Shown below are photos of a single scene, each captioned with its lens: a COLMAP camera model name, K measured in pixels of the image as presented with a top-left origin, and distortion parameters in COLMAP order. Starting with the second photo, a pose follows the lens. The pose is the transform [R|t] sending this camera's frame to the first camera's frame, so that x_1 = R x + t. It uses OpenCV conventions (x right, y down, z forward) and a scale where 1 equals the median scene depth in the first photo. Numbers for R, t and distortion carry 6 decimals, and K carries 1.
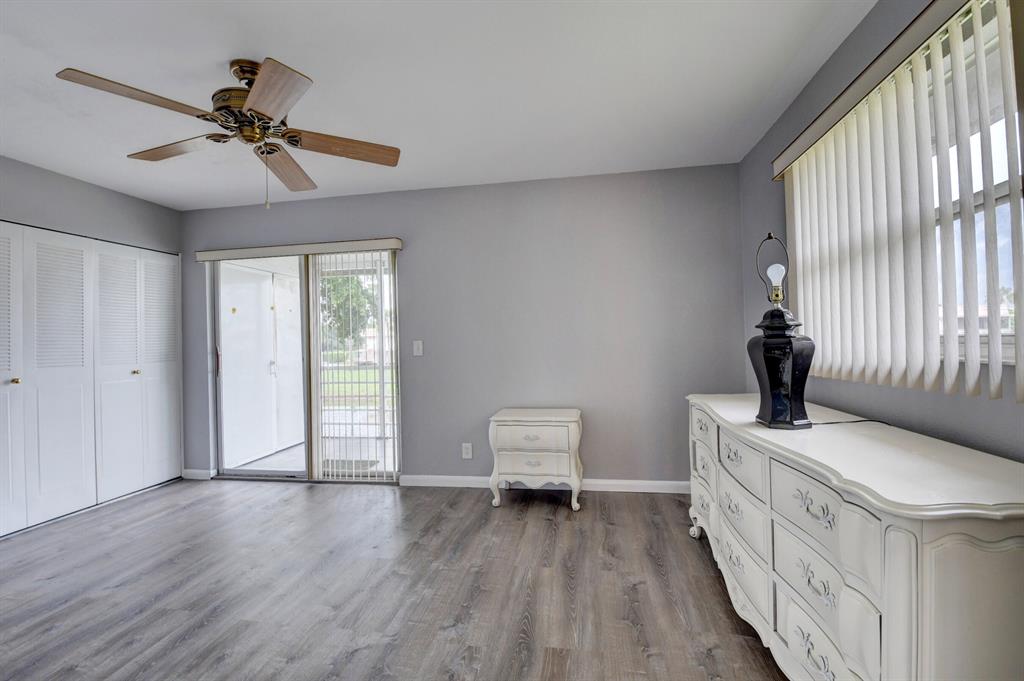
lens RADIAL K [[450.7, 0, 511.5], [0, 450.7, 337.1], [0, 0, 1]] dist [0.012972, -0.024273]
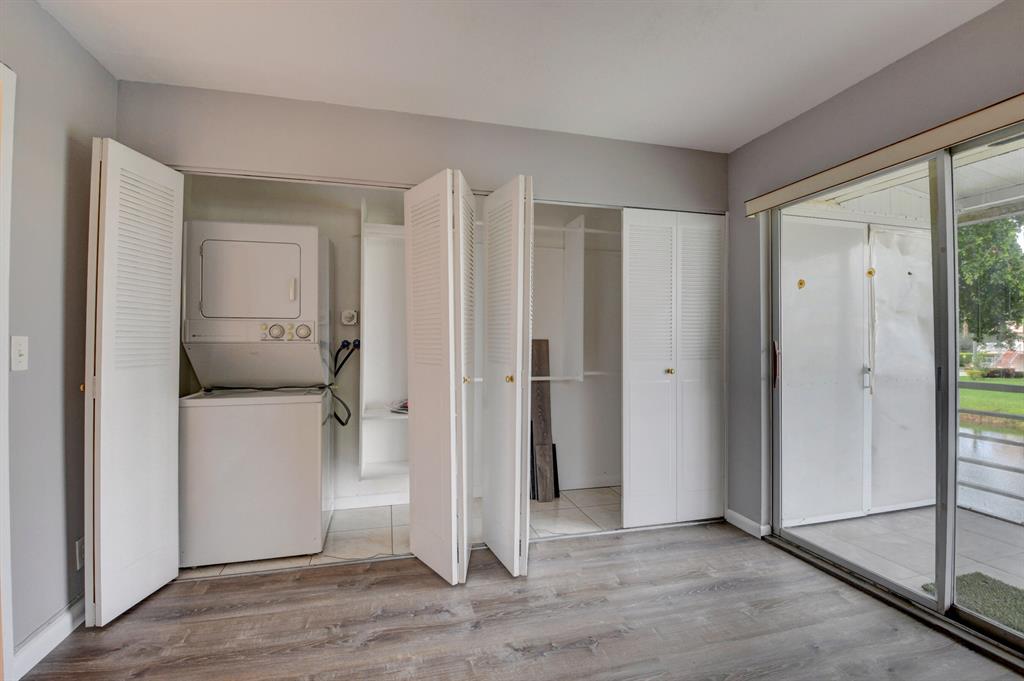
lens RADIAL K [[457.5, 0, 497.7], [0, 457.5, 334.2], [0, 0, 1]] dist [-0.000386, -0.015097]
pose [[0.399631, 0.015820, -0.916539, -0.263319], [-0.007351, 0.999874, 0.014053, 0.006068], [0.916646, 0.001122, 0.399697, 0.468912]]
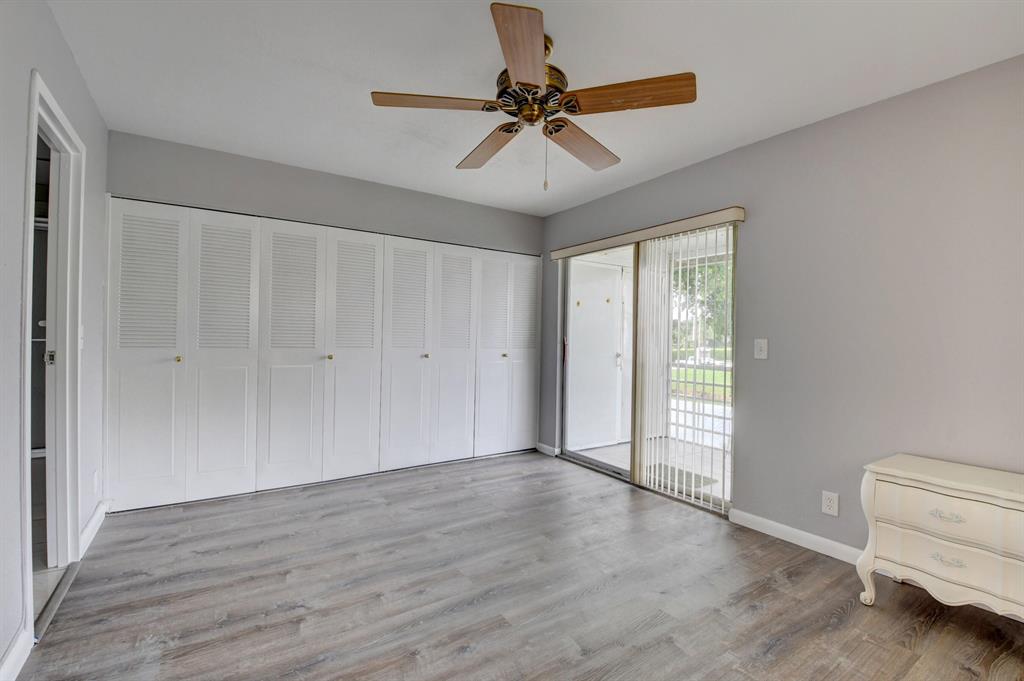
lens RADIAL K [[450.7, 0, 511.5], [0, 450.7, 337.1], [0, 0, 1]] dist [0.012972, -0.024273]
pose [[0.685109, 0.038842, -0.727405, 0.065901], [-0.031741, 0.999221, 0.023462, 0.000025], [0.727749, 0.007014, 0.685808, 0.203477]]
